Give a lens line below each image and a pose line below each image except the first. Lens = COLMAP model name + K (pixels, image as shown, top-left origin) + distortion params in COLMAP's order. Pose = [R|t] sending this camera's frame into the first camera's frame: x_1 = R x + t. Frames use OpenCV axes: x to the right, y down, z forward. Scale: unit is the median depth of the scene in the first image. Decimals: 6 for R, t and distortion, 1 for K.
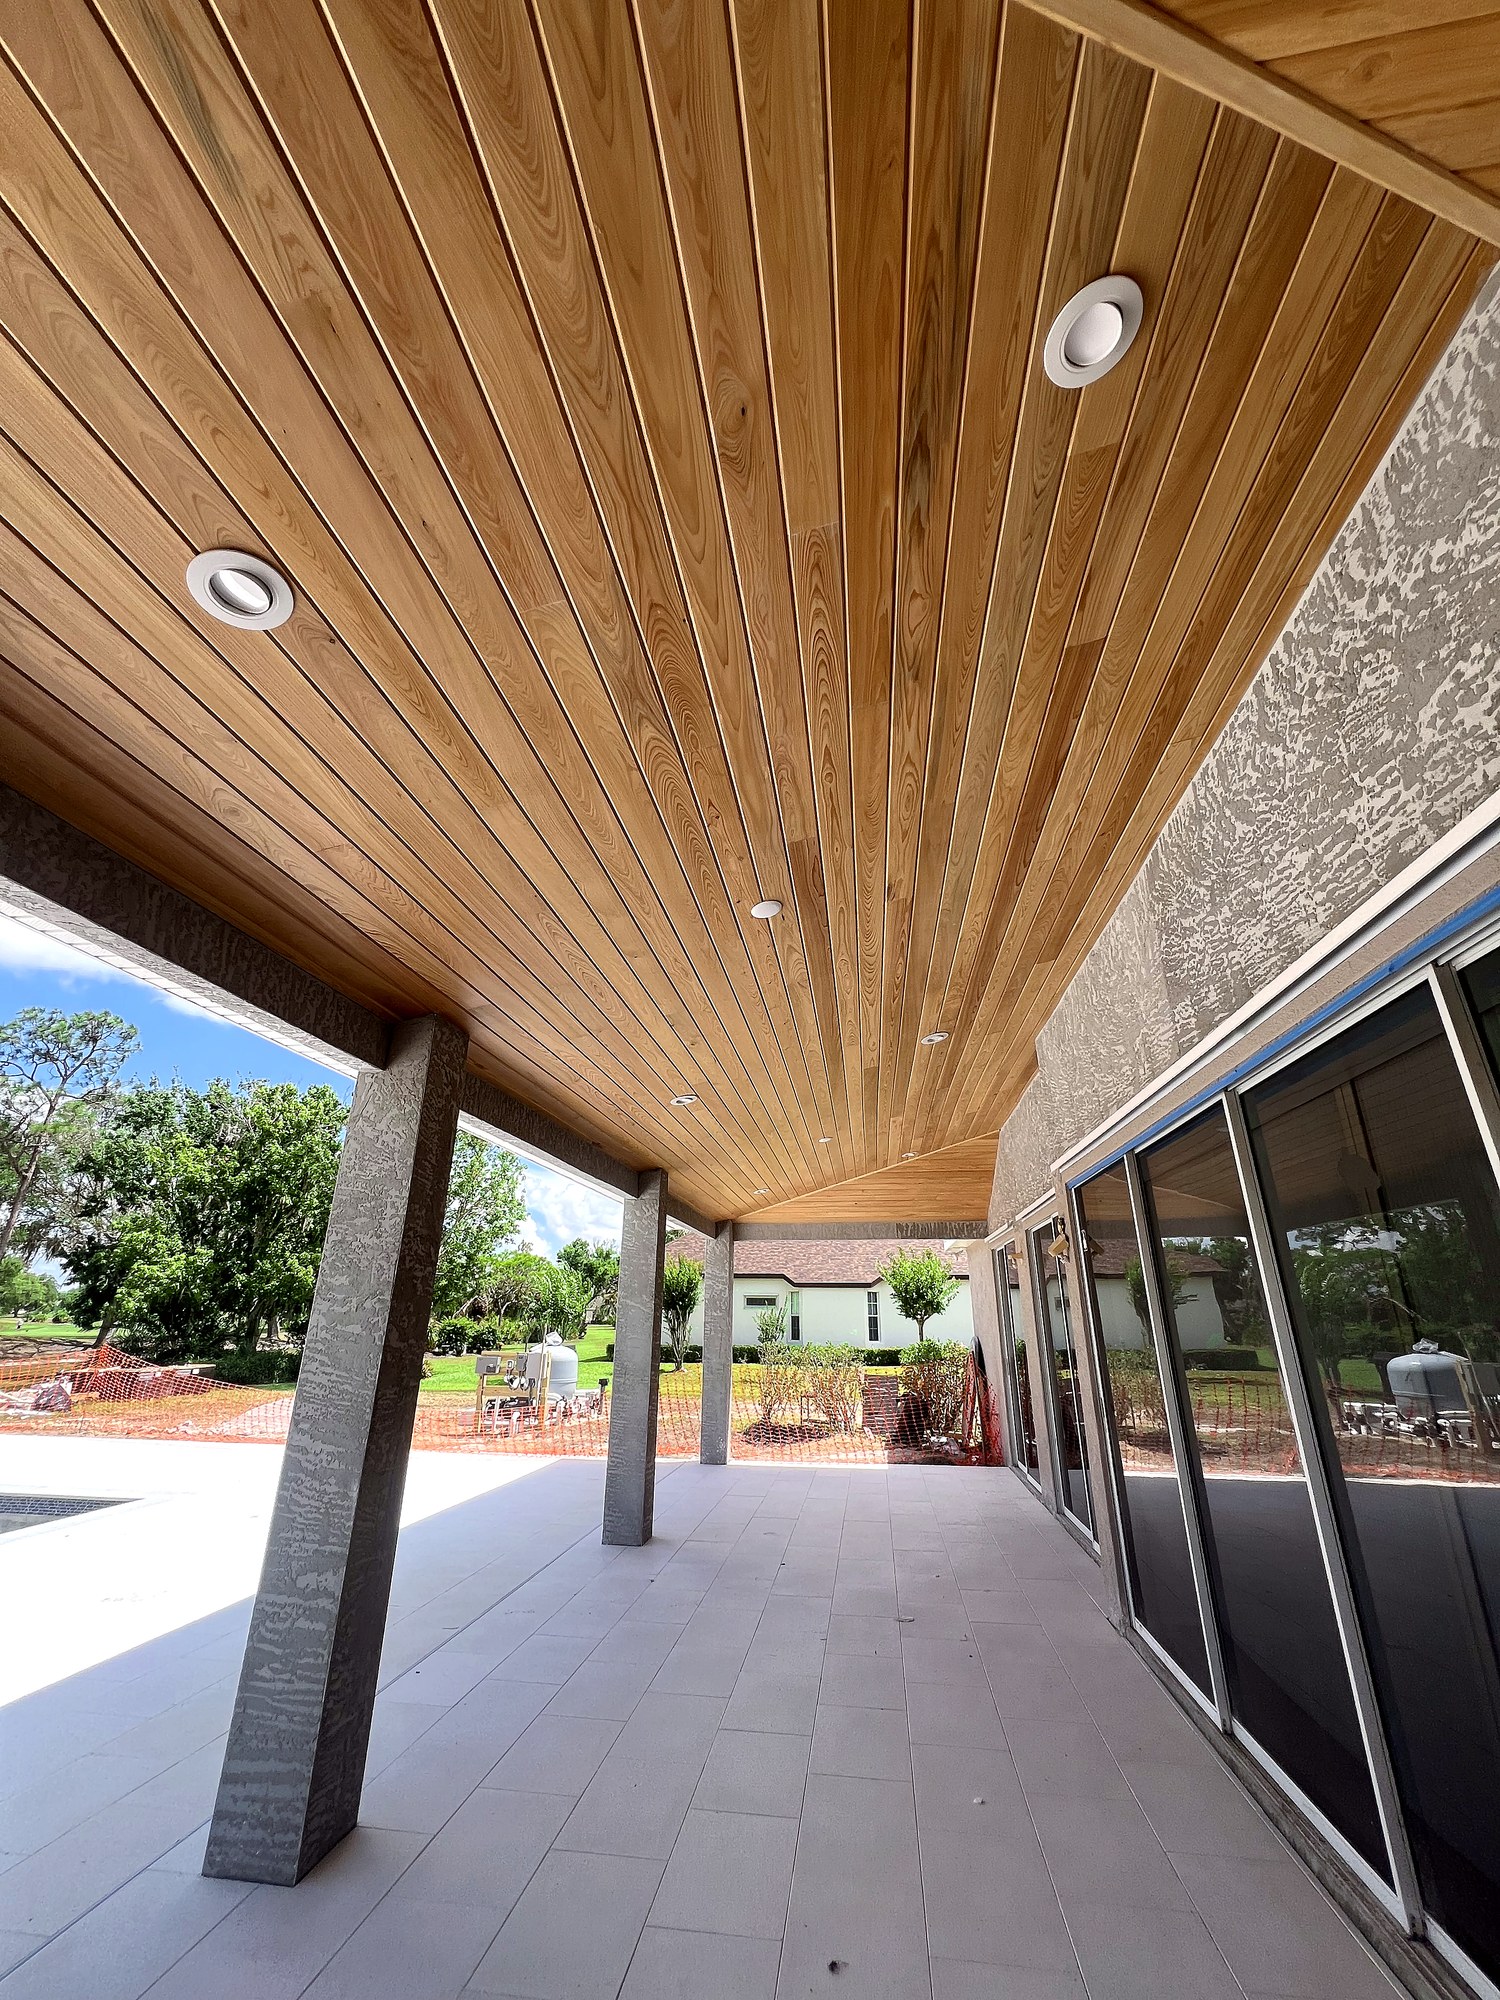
lens RADIAL K [[799.9, 0, 746.0], [0, 799.9, 1002.9], [0, 0, 1]] dist [-0.001286, 0.000333]
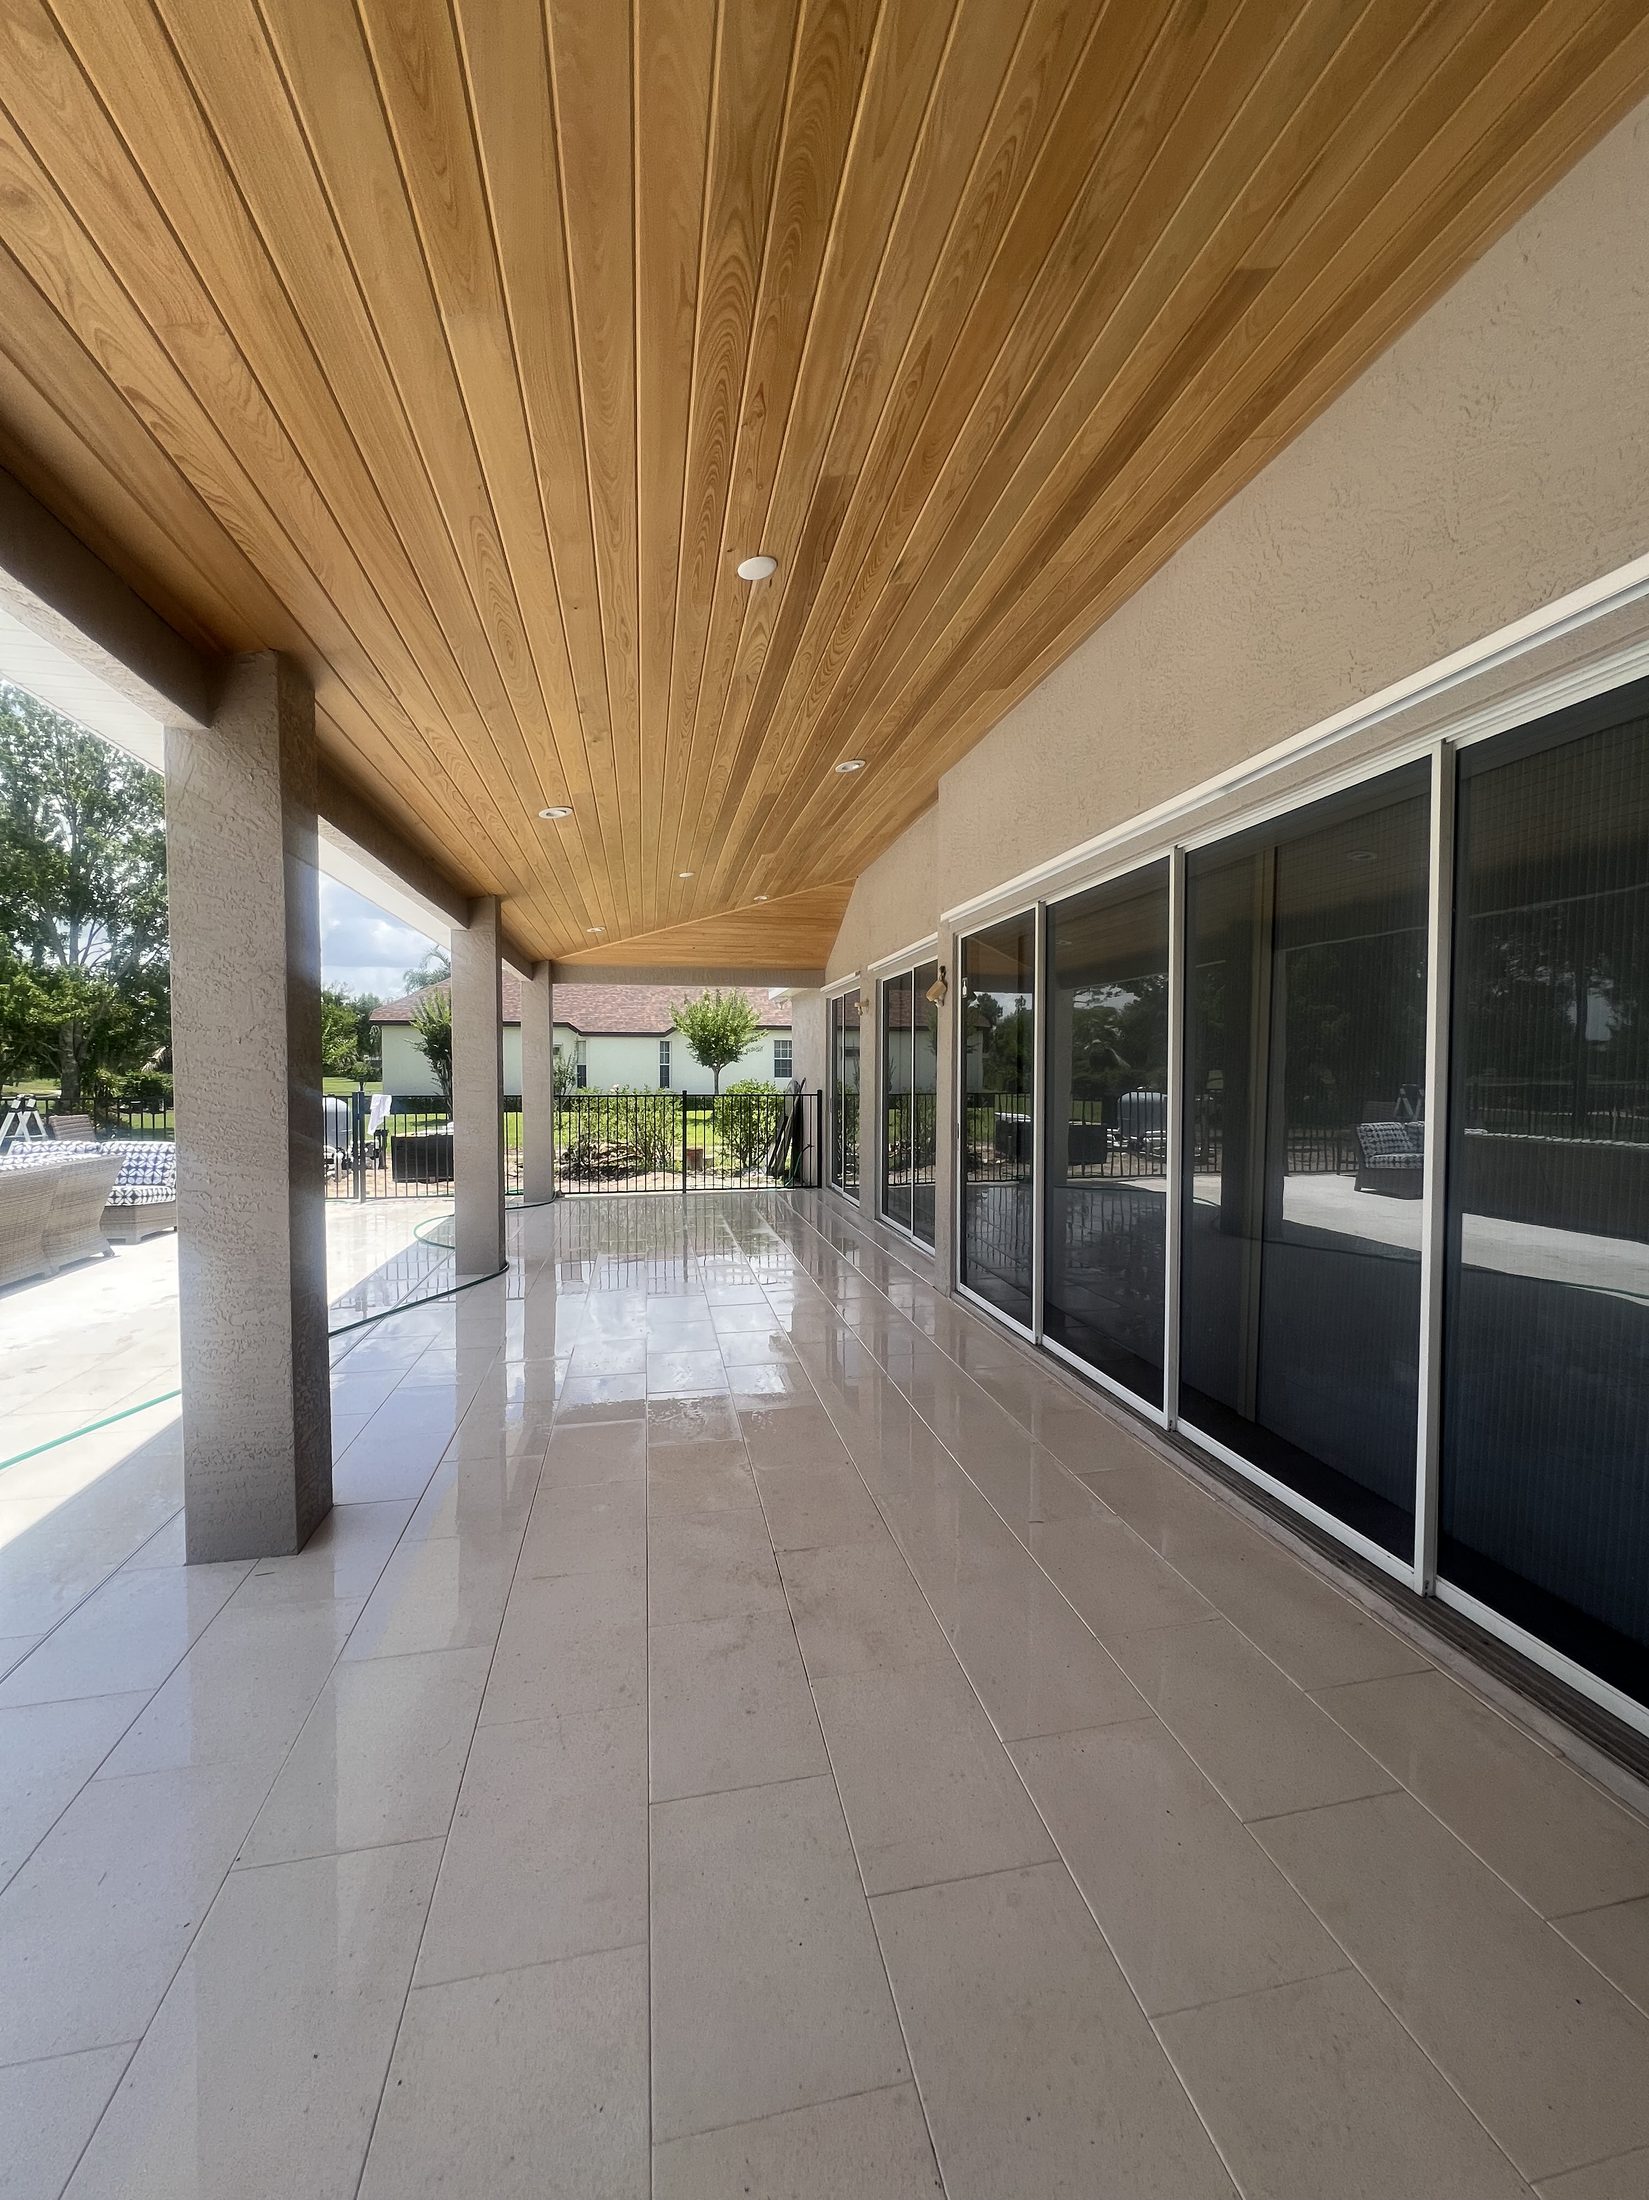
lens RADIAL K [[879.9, 0, 820.1], [0, 879.9, 1103.2], [0, 0, 1]] dist [-0.001286, 0.000333]
pose [[0.940854, -0.020567, 0.338188, -0.138845], [-0.117479, 0.916429, 0.382567, 0.018023], [-0.317793, -0.399670, 0.859809, 0.011474]]
